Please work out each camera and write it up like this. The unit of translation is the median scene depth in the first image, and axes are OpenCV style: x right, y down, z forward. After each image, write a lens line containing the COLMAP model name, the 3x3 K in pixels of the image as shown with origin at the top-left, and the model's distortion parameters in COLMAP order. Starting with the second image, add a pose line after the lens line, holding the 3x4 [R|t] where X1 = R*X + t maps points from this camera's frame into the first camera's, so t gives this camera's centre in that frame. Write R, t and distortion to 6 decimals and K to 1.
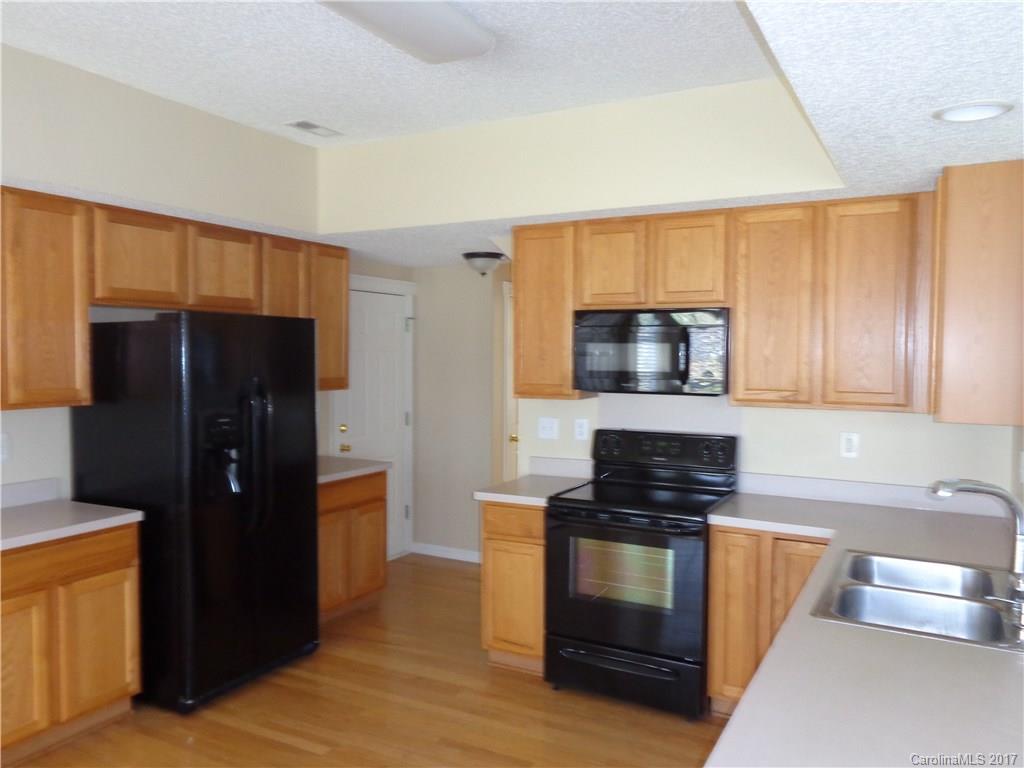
lens RADIAL K [[773.2, 0, 517.0], [0, 773.2, 384.0], [0, 0, 1]] dist [-0.005175, 0.002360]
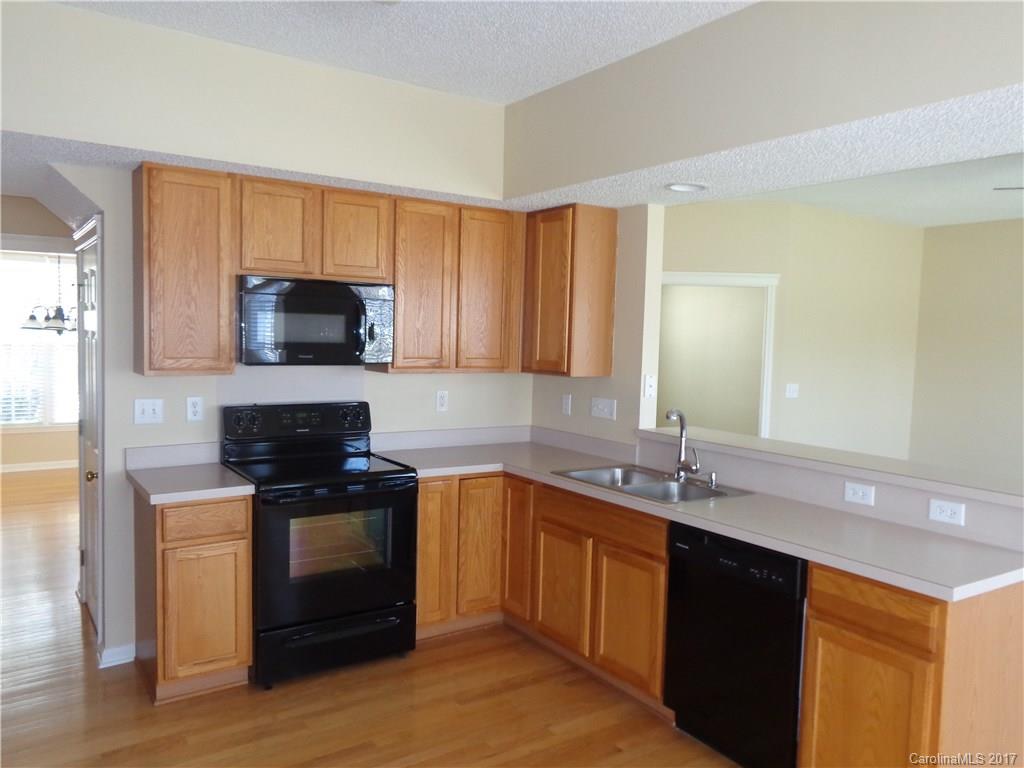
lens RADIAL K [[773.2, 0, 516.8], [0, 773.2, 383.6], [0, 0, 1]] dist [-0.005175, 0.002360]
pose [[0.450656, -0.053627, 0.891085, -0.617697], [0.013232, 0.998486, 0.053399, -0.013429], [-0.892599, -0.012274, 0.450683, 0.325252]]
